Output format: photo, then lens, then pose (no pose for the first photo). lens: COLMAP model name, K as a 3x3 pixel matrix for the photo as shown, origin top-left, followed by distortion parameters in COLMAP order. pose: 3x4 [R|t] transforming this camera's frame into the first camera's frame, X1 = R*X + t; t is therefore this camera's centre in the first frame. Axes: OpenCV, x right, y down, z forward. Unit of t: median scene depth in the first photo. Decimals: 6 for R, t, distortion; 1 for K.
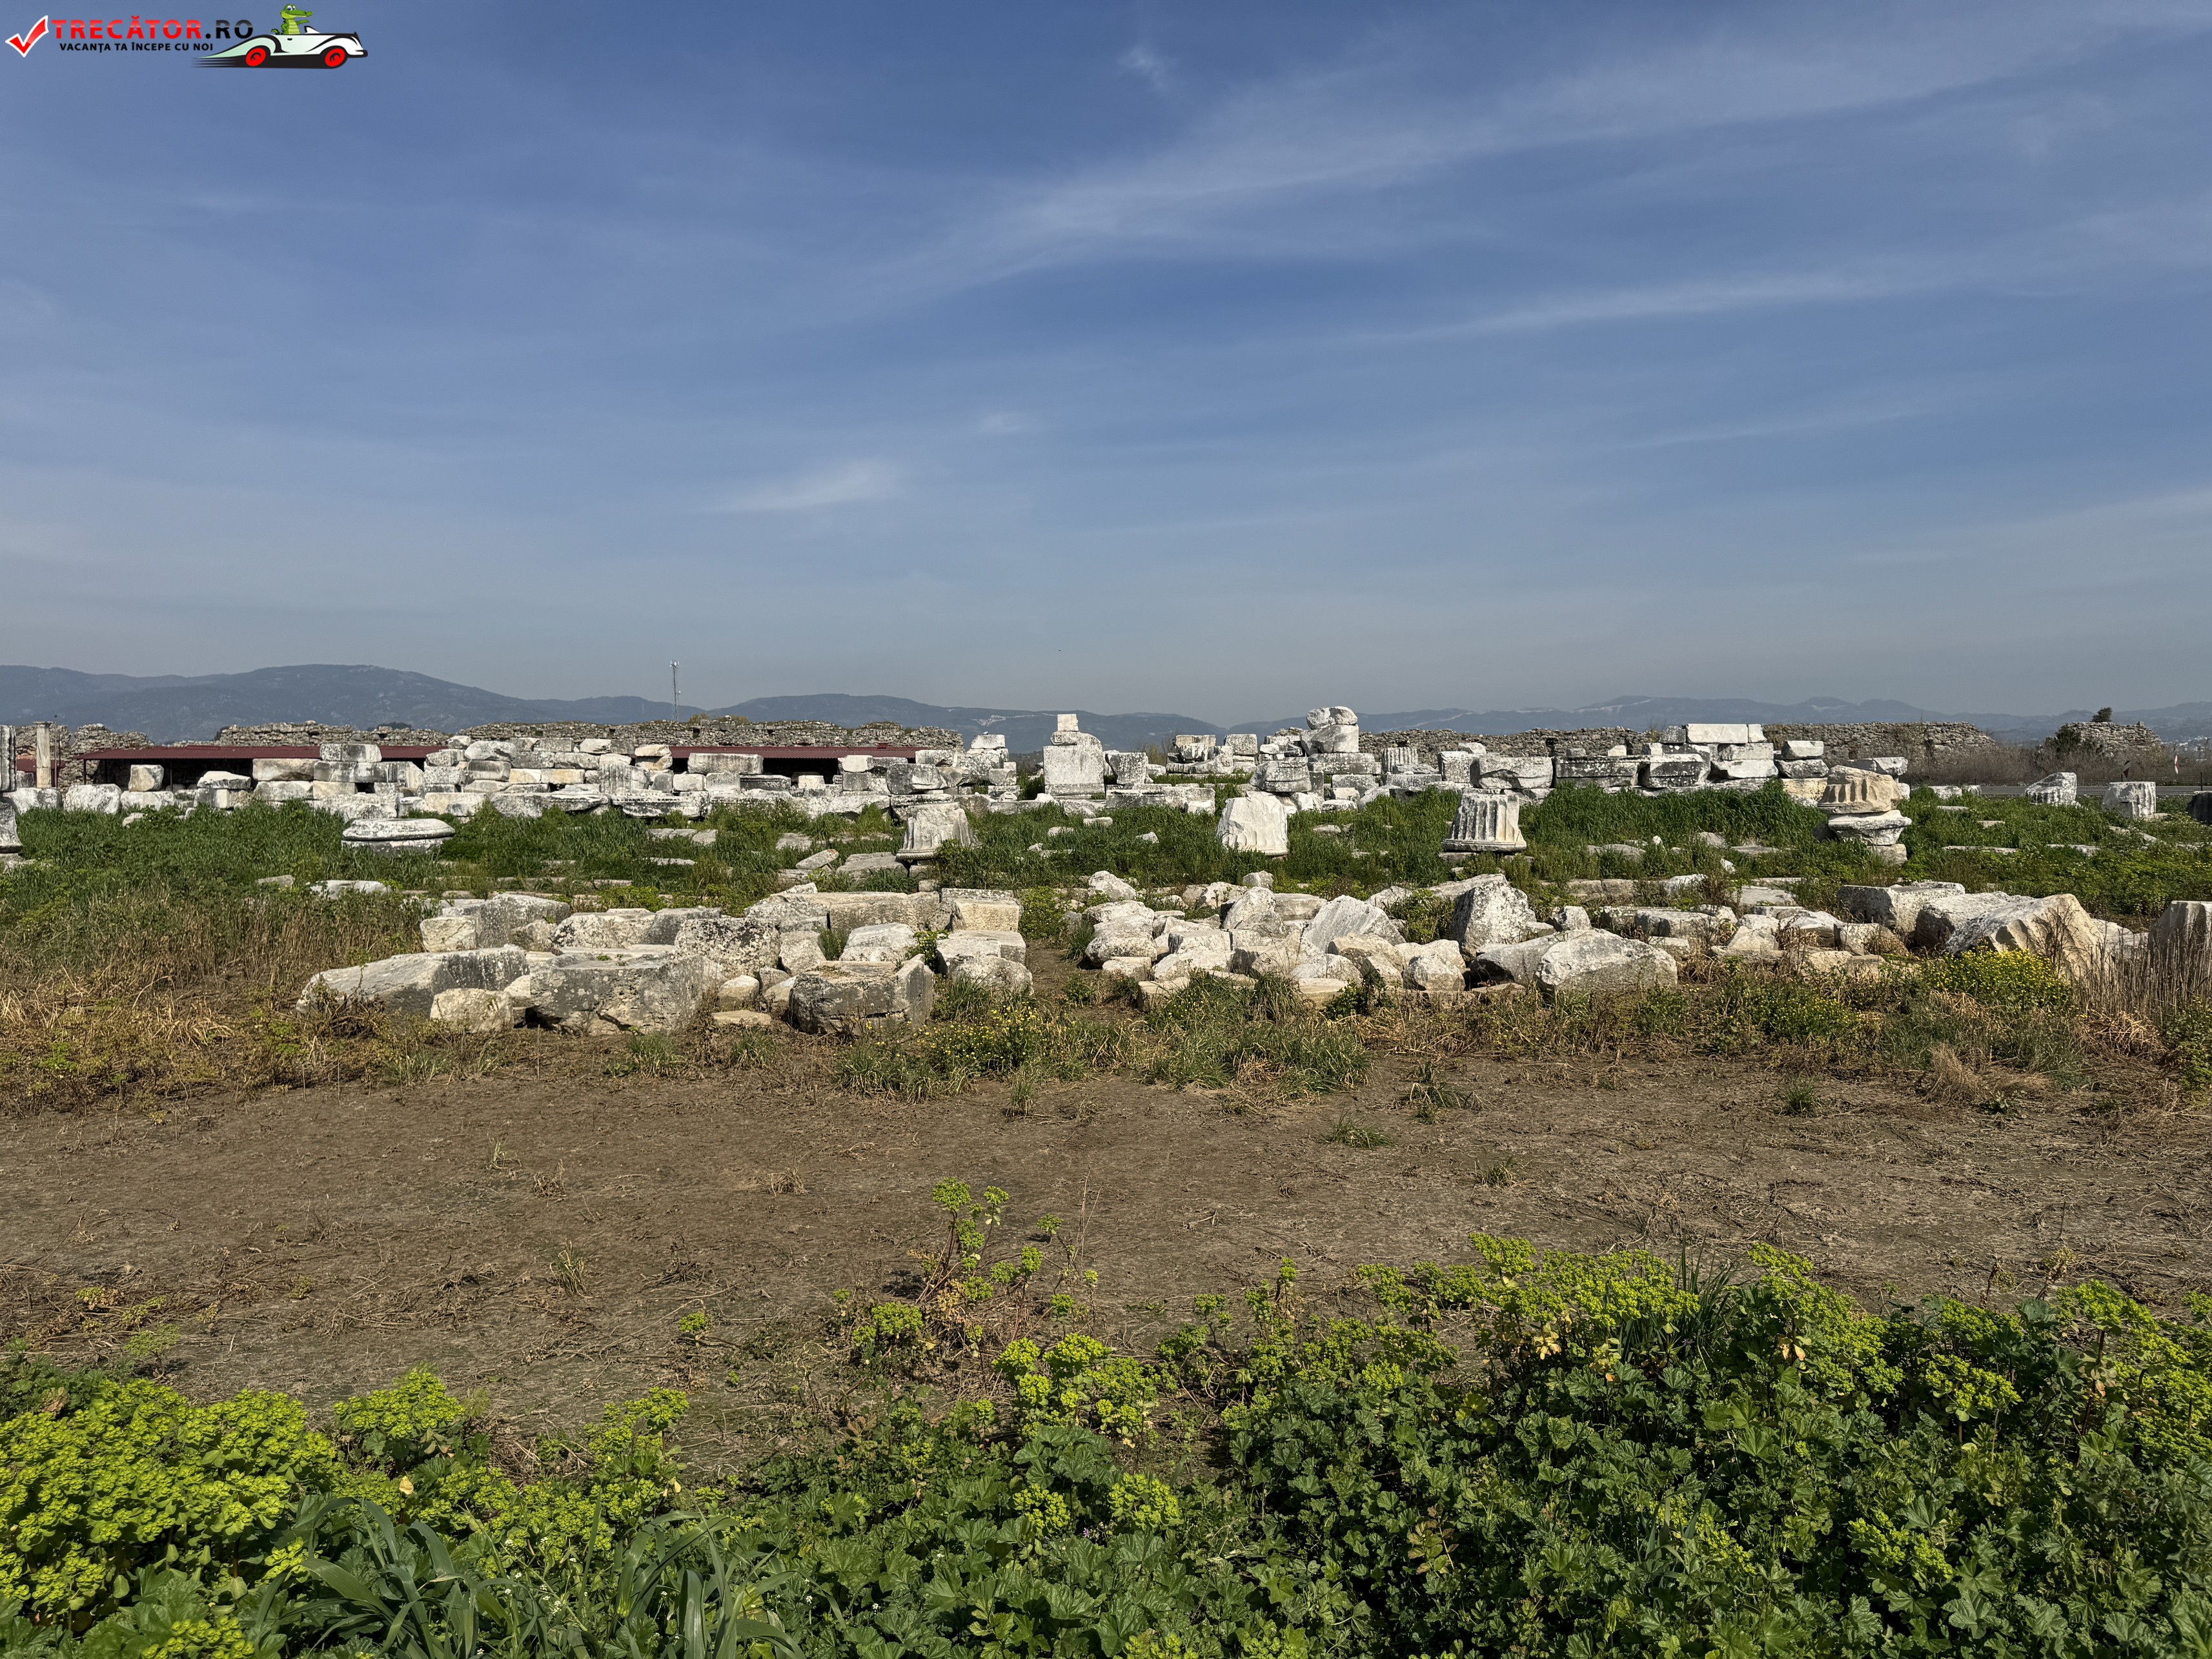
lens RADIAL K [[1560.0, 0, 1112.1], [0, 1560.0, 860.0], [0, 0, 1]] dist [0.104784, -0.148998]
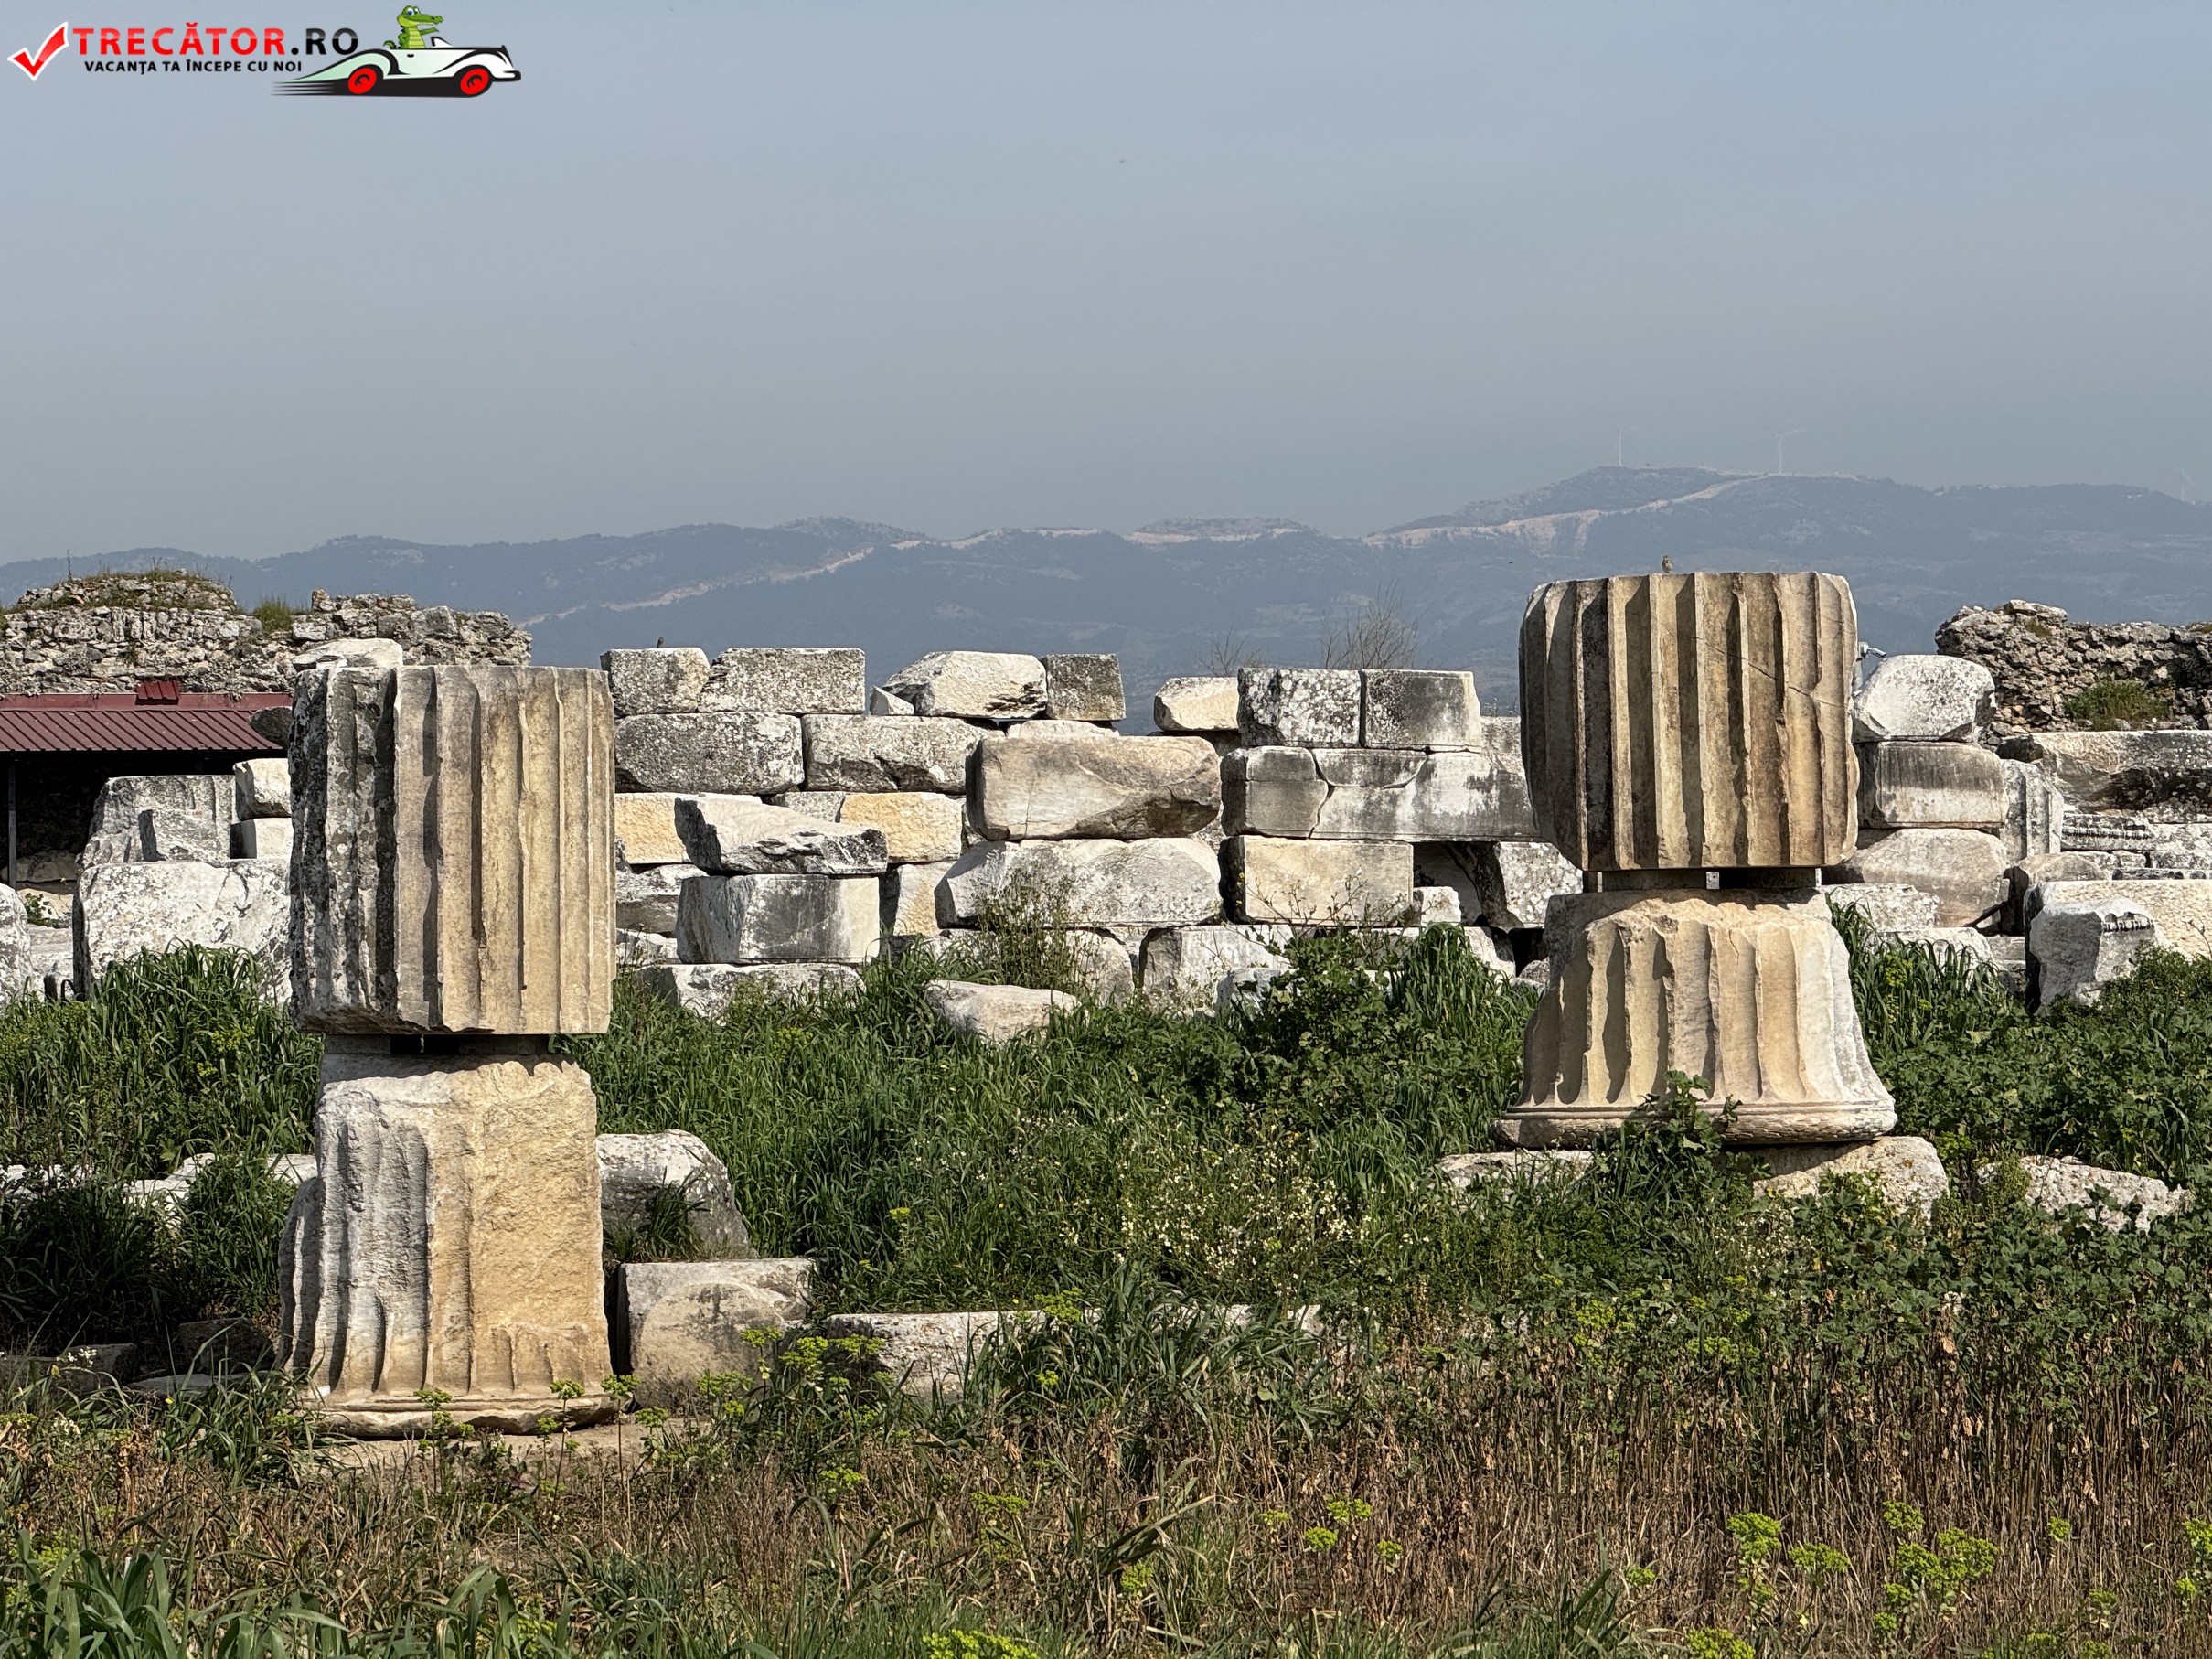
lens RADIAL K [[7891.1, 0, 1080.9], [0, 7891.1, 821.7], [0, 0, 1]] dist [0.225595, 2.219887]
pose [[0.969573, -0.005445, 0.244741, -0.795141], [0.019584, 0.998274, -0.055375, 0.008581], [-0.244017, 0.058484, 0.968006, -0.060554]]
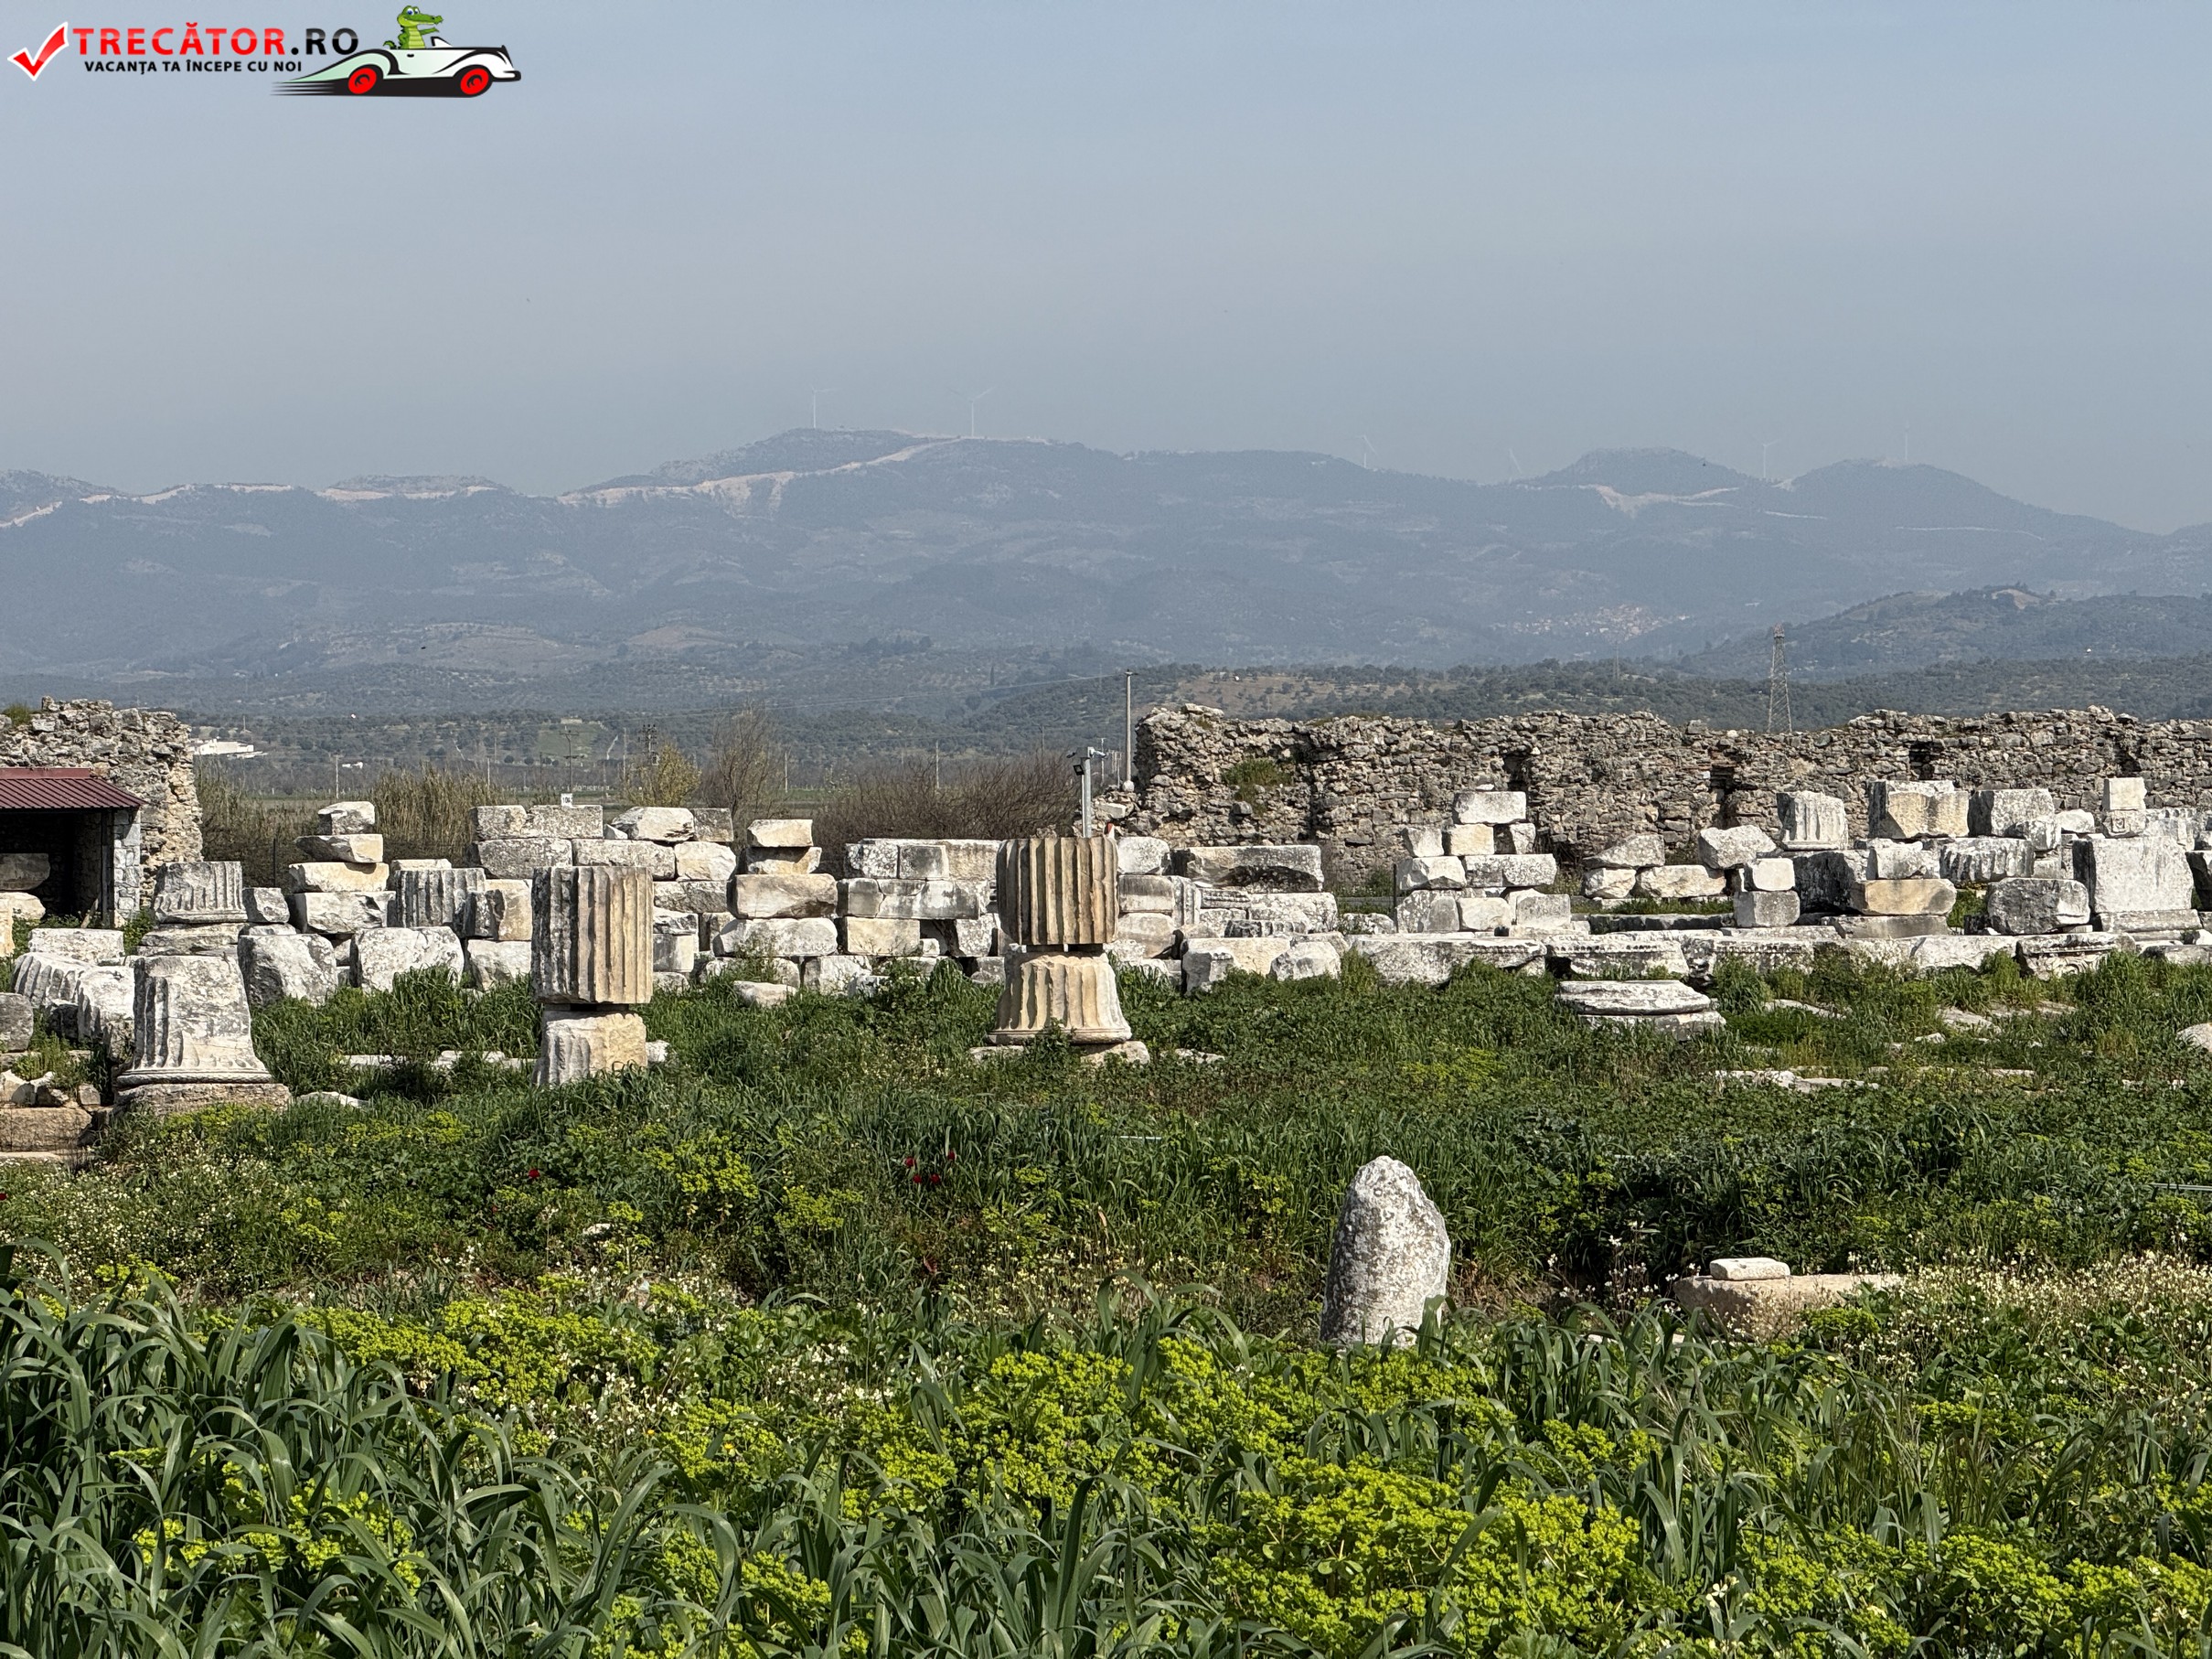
lens RADIAL K [[7891.1, 0, 1080.9], [0, 7891.1, 821.7], [0, 0, 1]] dist [0.225595, 2.219887]
pose [[0.939573, -0.002934, 0.342337, -1.304864], [0.020630, 0.998631, -0.048062, 0.043301], [-0.341727, 0.052220, 0.938347, -1.417732]]
